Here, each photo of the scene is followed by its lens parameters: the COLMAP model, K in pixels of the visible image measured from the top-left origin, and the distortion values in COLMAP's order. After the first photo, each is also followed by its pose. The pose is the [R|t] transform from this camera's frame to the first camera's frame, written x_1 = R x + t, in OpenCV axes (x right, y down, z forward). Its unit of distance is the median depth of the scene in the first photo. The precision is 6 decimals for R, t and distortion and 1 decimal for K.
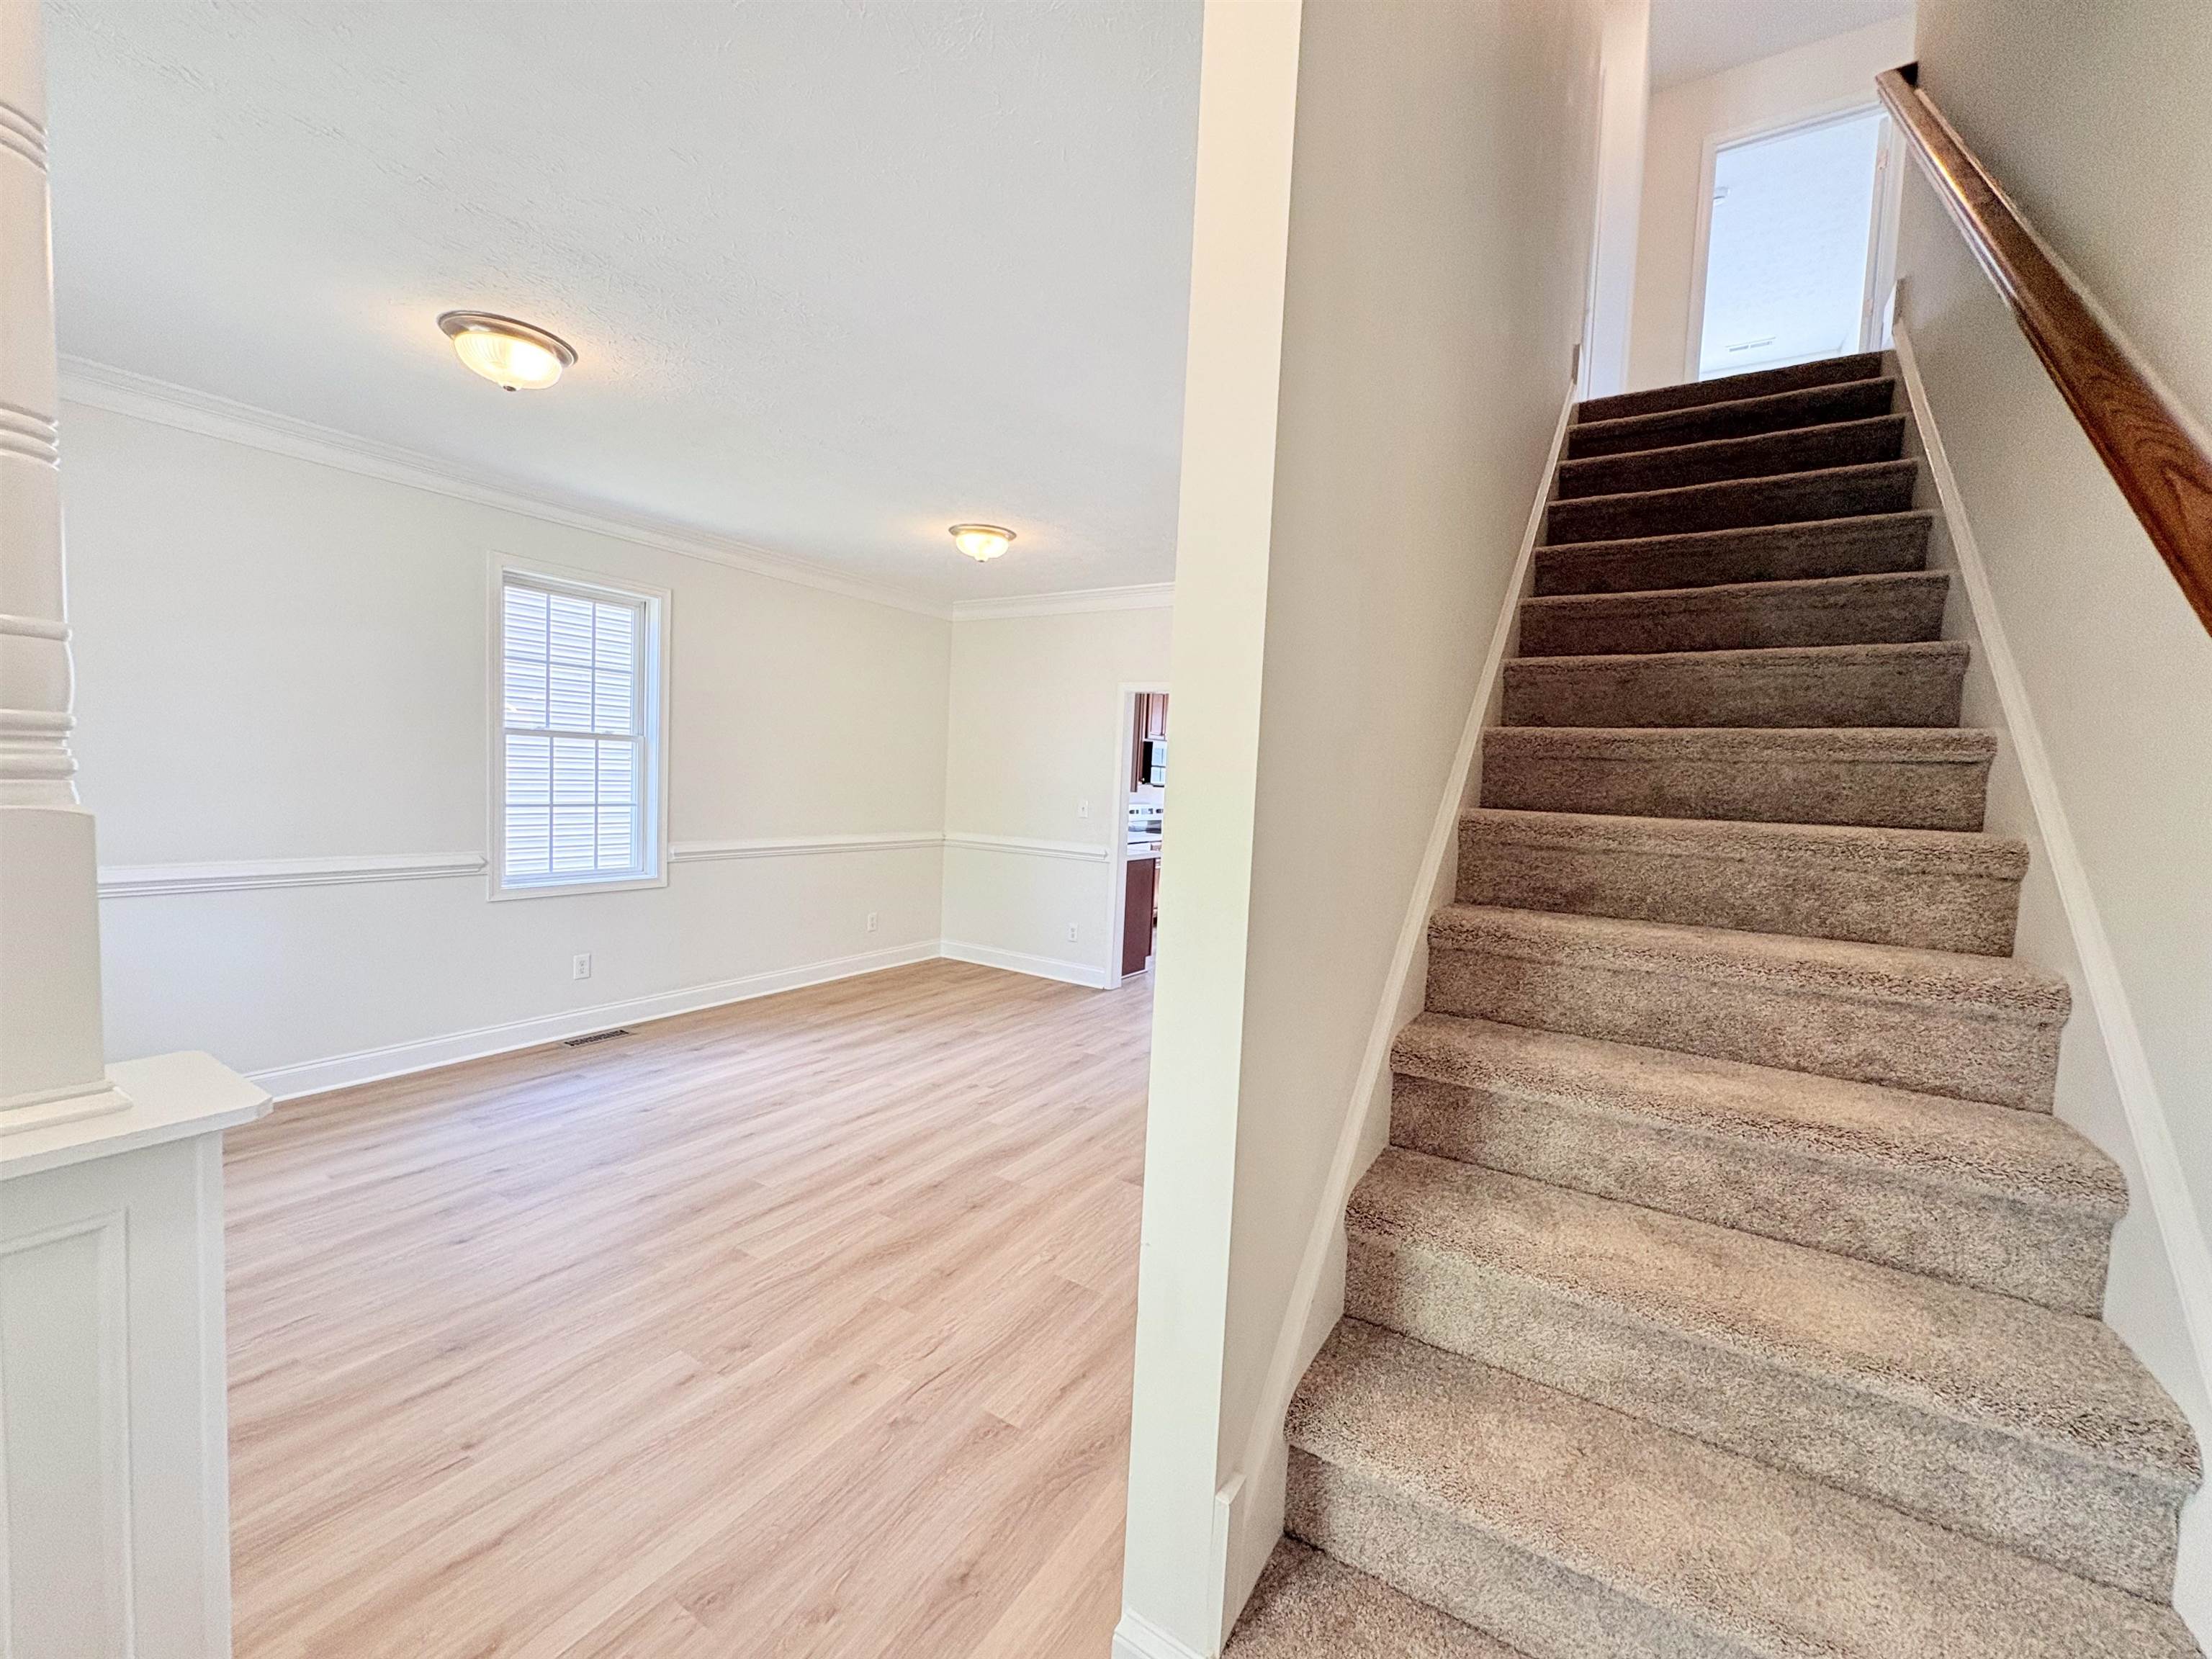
lens RADIAL K [[886.3, 0, 1114.4], [0, 886.3, 826.3], [0, 0, 1]] dist [-0.002311, -0.000278]
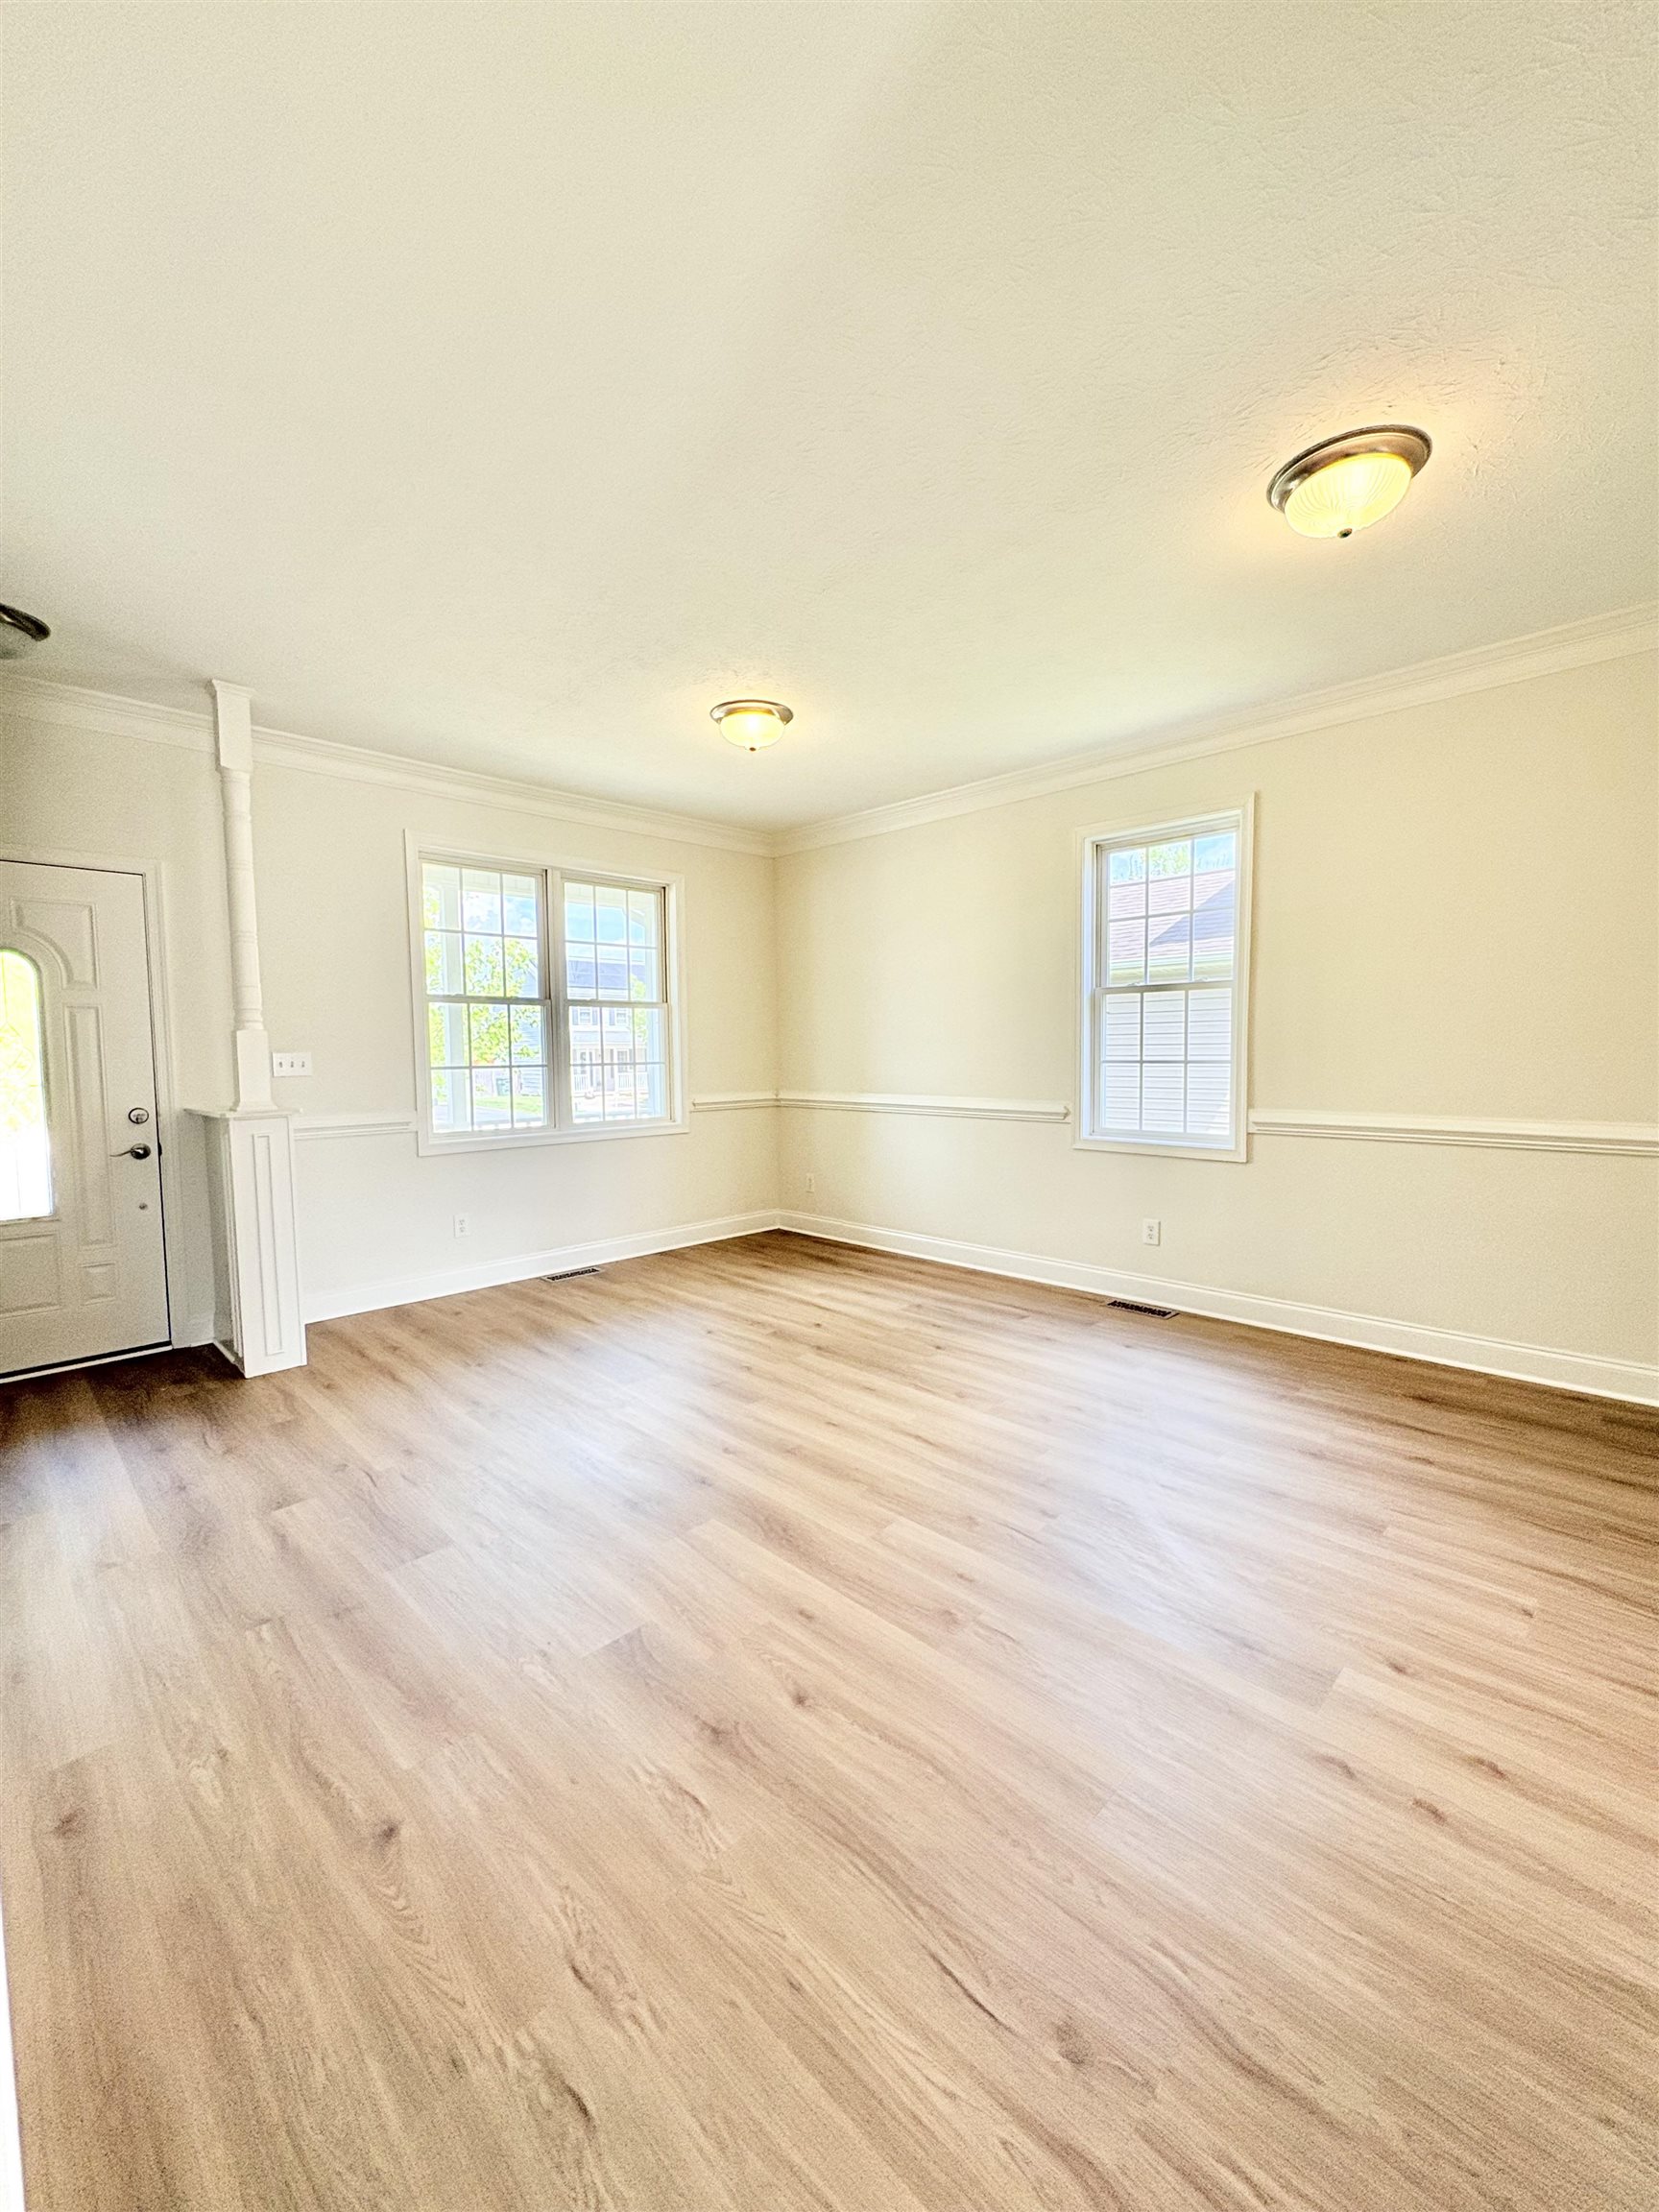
lens RADIAL K [[886.3, 0, 829.0], [0, 886.3, 1099.6], [0, 0, 1]] dist [-0.002311, -0.000278]
pose [[-0.227082, 0.019494, -0.973680, 0.438149], [-0.053189, 0.998059, 0.032387, 0.005019], [0.972422, 0.059144, -0.225605, 0.957387]]
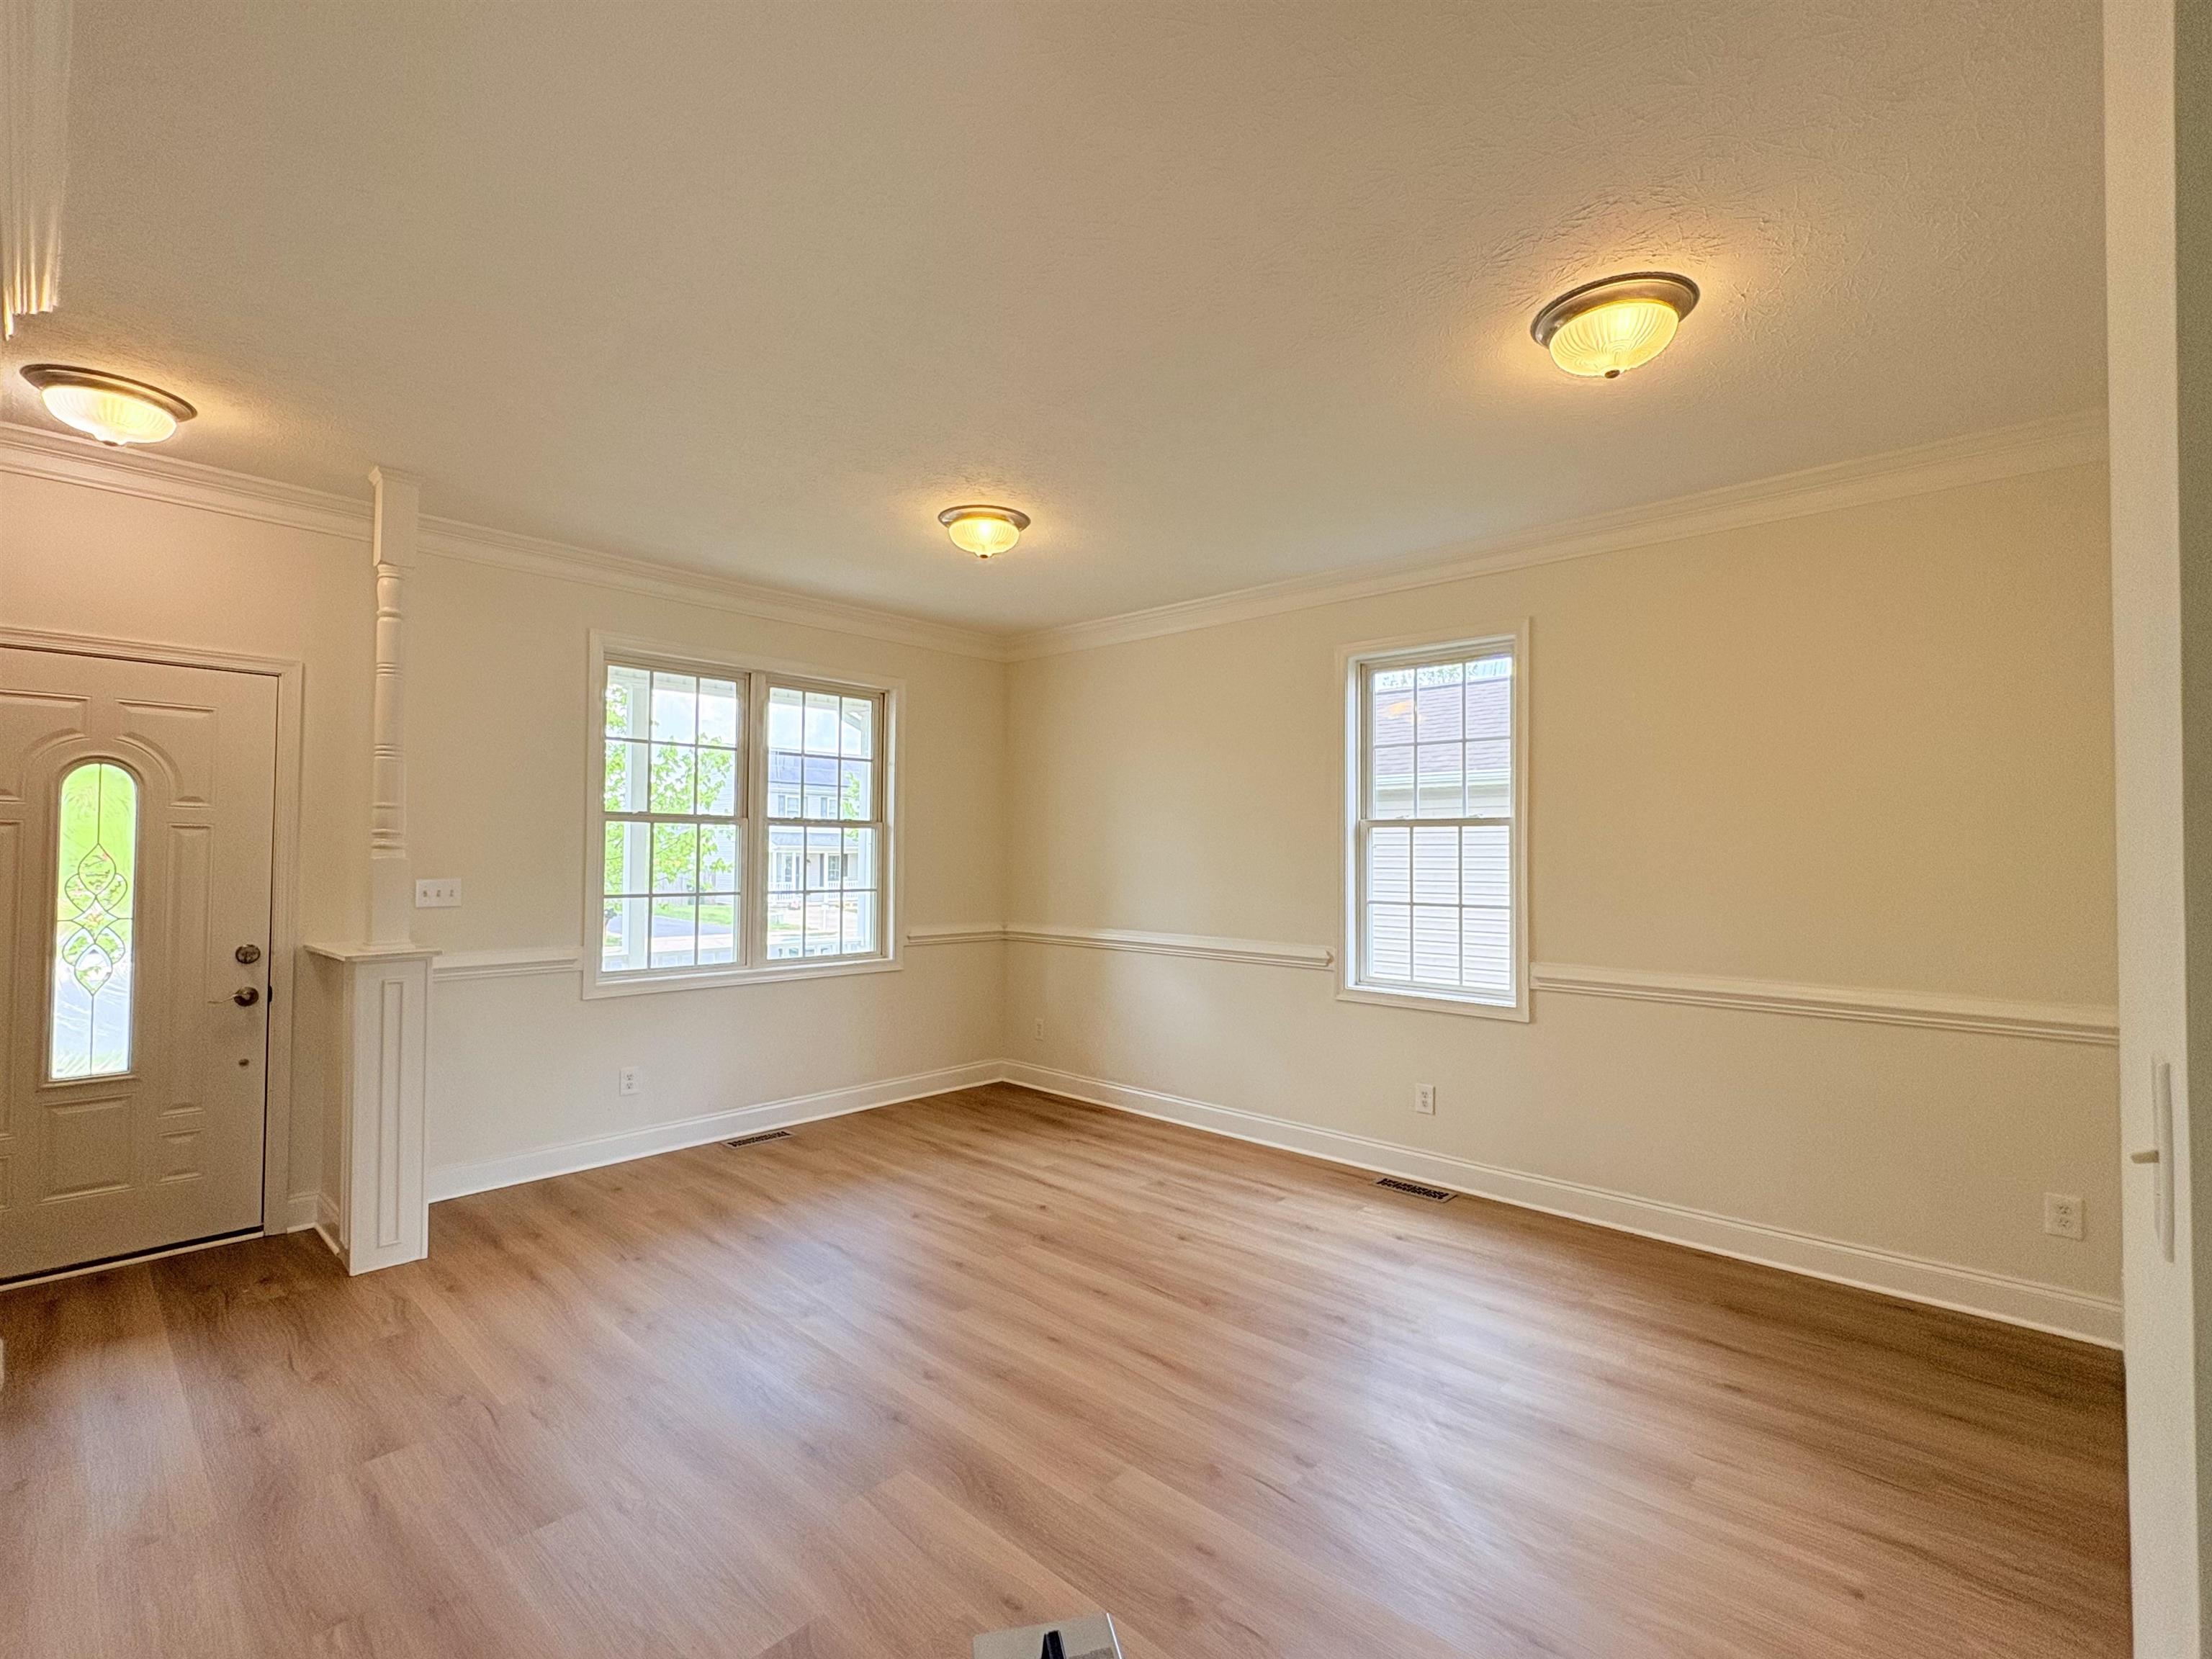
lens RADIAL K [[999.0, 0, 1108.2], [0, 999.0, 822.2], [0, 0, 1]] dist [-0.000765, 0.000152]
pose [[-0.189393, -0.071860, -0.979268, 0.435534], [-0.070284, 0.995752, -0.059477, -0.026418], [0.979383, 0.057562, -0.193640, 0.962746]]
